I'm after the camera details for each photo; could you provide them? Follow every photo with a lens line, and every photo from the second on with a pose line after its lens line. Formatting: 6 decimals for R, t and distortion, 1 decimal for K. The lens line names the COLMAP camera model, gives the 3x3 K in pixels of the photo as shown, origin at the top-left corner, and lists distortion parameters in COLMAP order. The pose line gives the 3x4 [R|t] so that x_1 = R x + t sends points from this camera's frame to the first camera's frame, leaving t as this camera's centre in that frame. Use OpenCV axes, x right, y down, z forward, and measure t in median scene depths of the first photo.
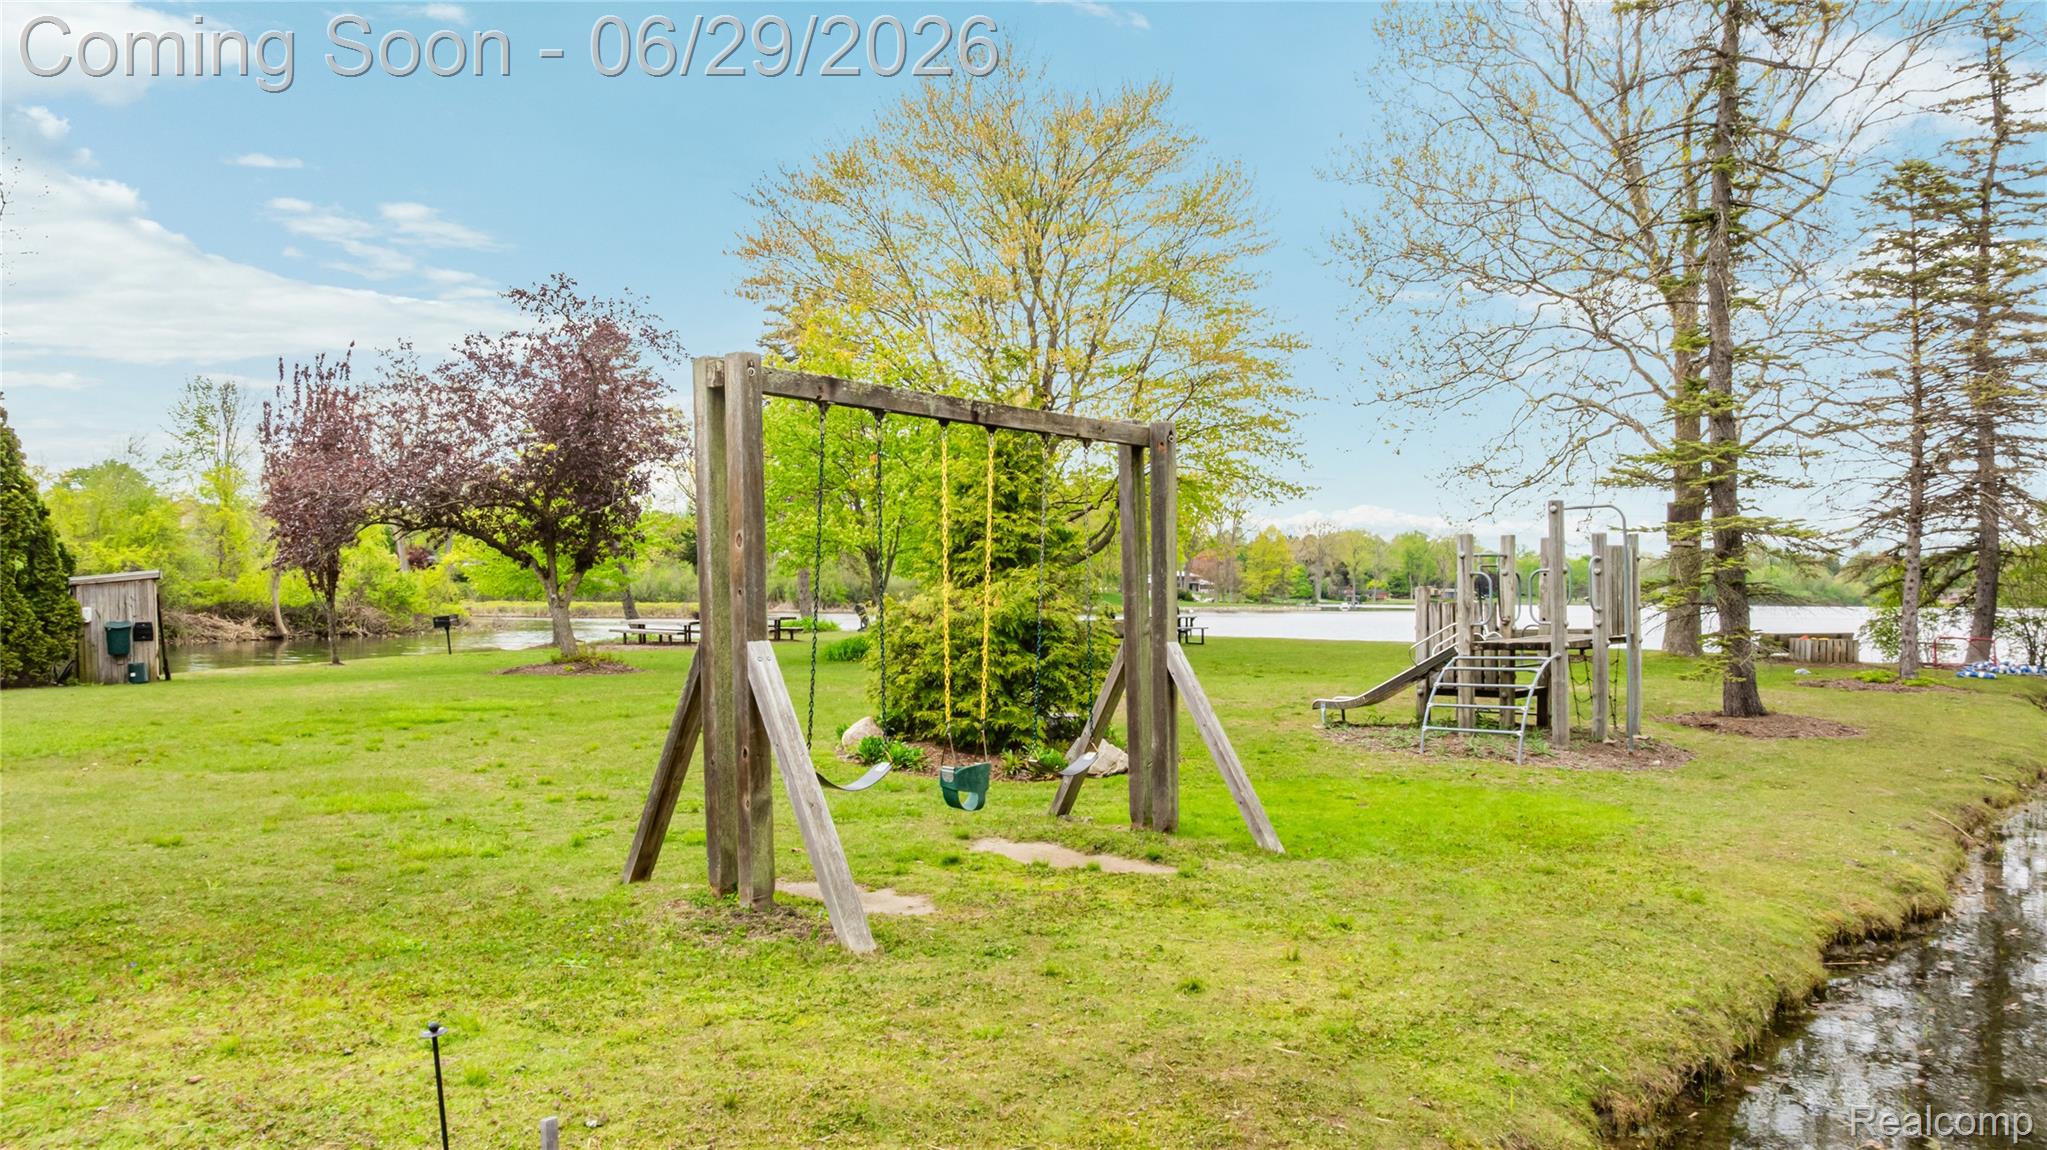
lens RADIAL K [[1412.7, 0, 1023.5], [0, 1412.7, 575.0], [0, 0, 1]] dist [-0.000547, 0.000645]
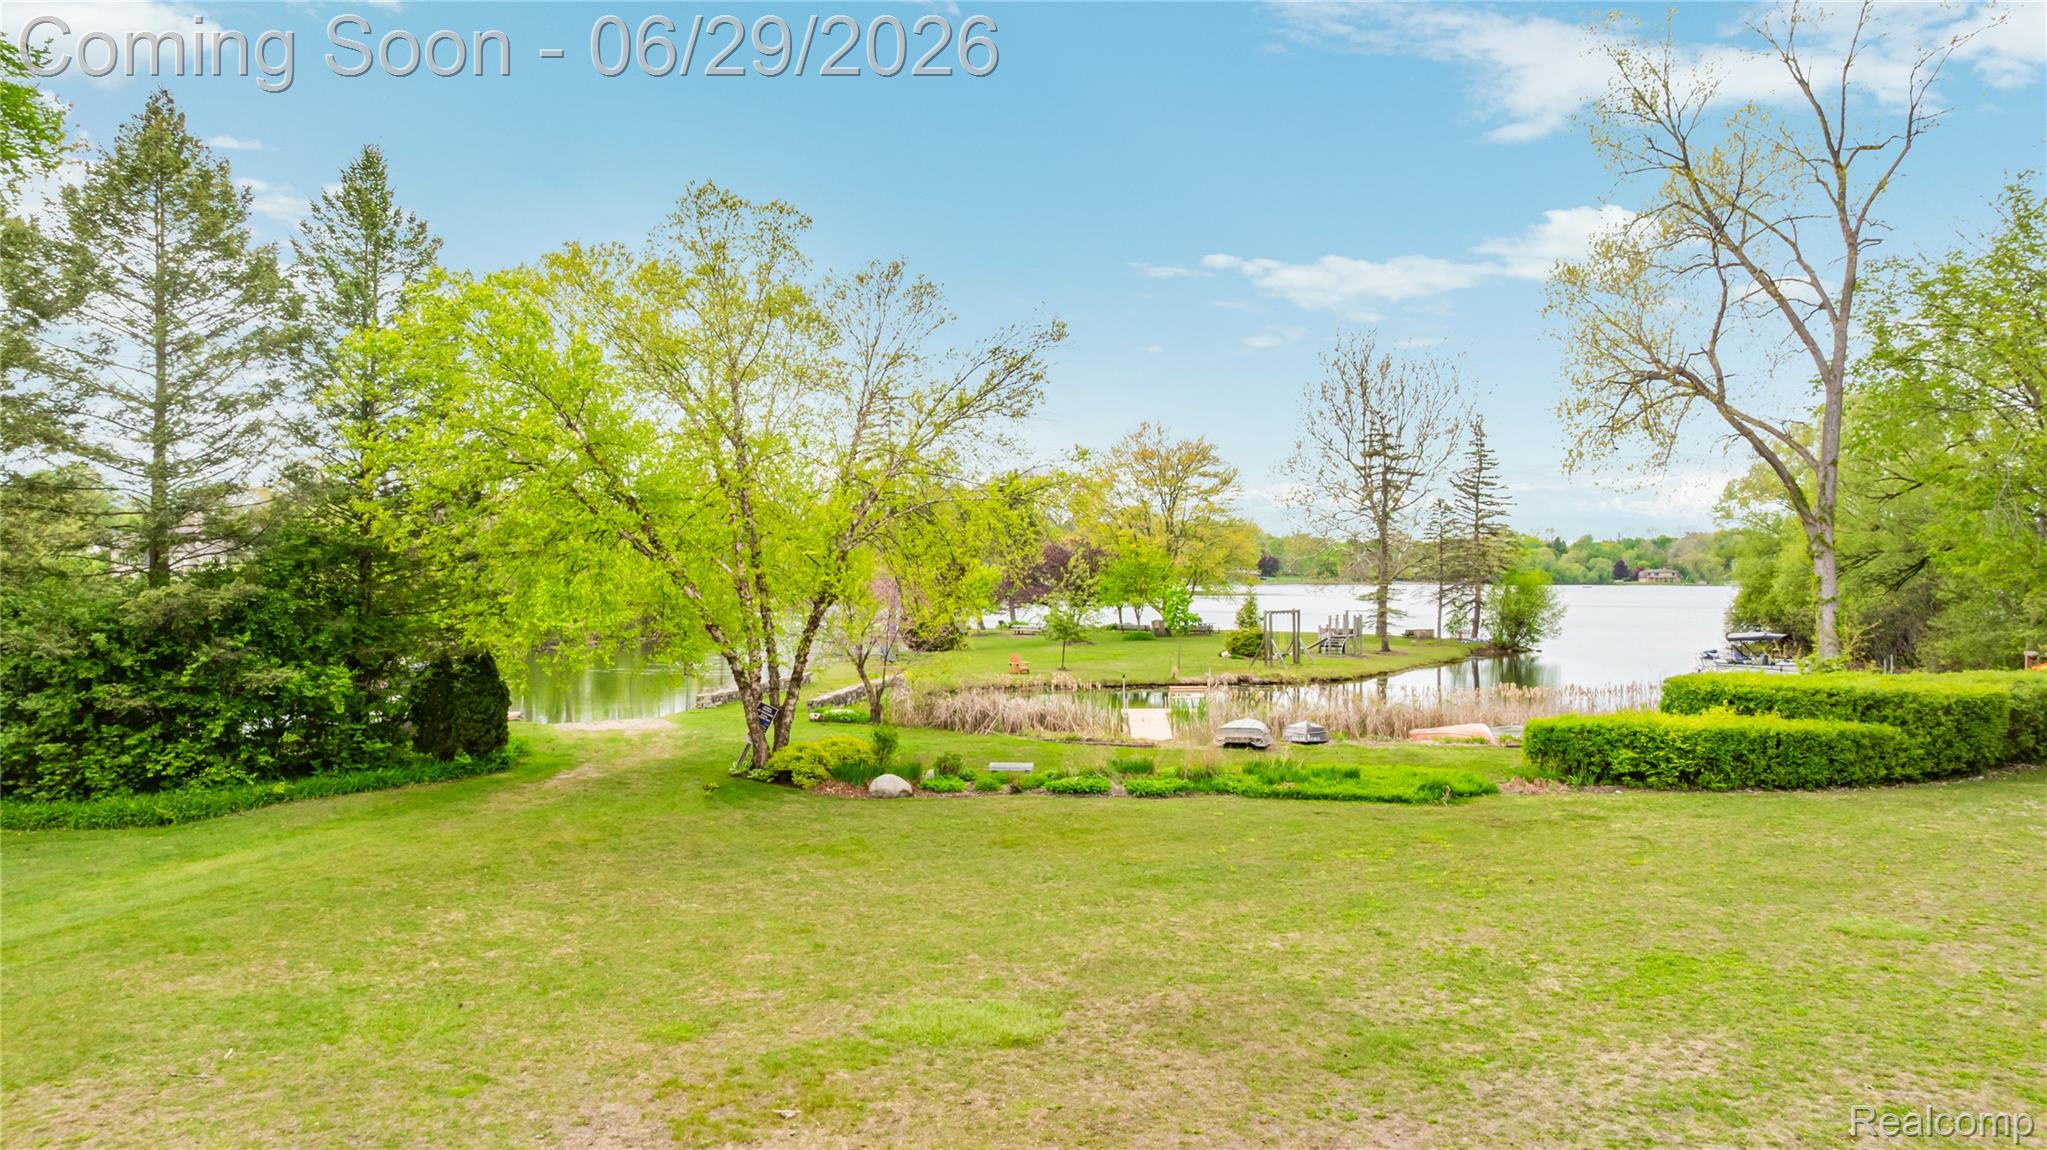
lens RADIAL K [[1412.7, 0, 1023.5], [0, 1412.7, 575.0], [0, 0, 1]] dist [-0.000547, 0.000645]
pose [[0.987043, 0.000119, 0.160454, -1.089789], [-0.002005, 0.999931, 0.011594, -0.156278], [-0.160442, -0.011765, 0.986975, -2.621055]]
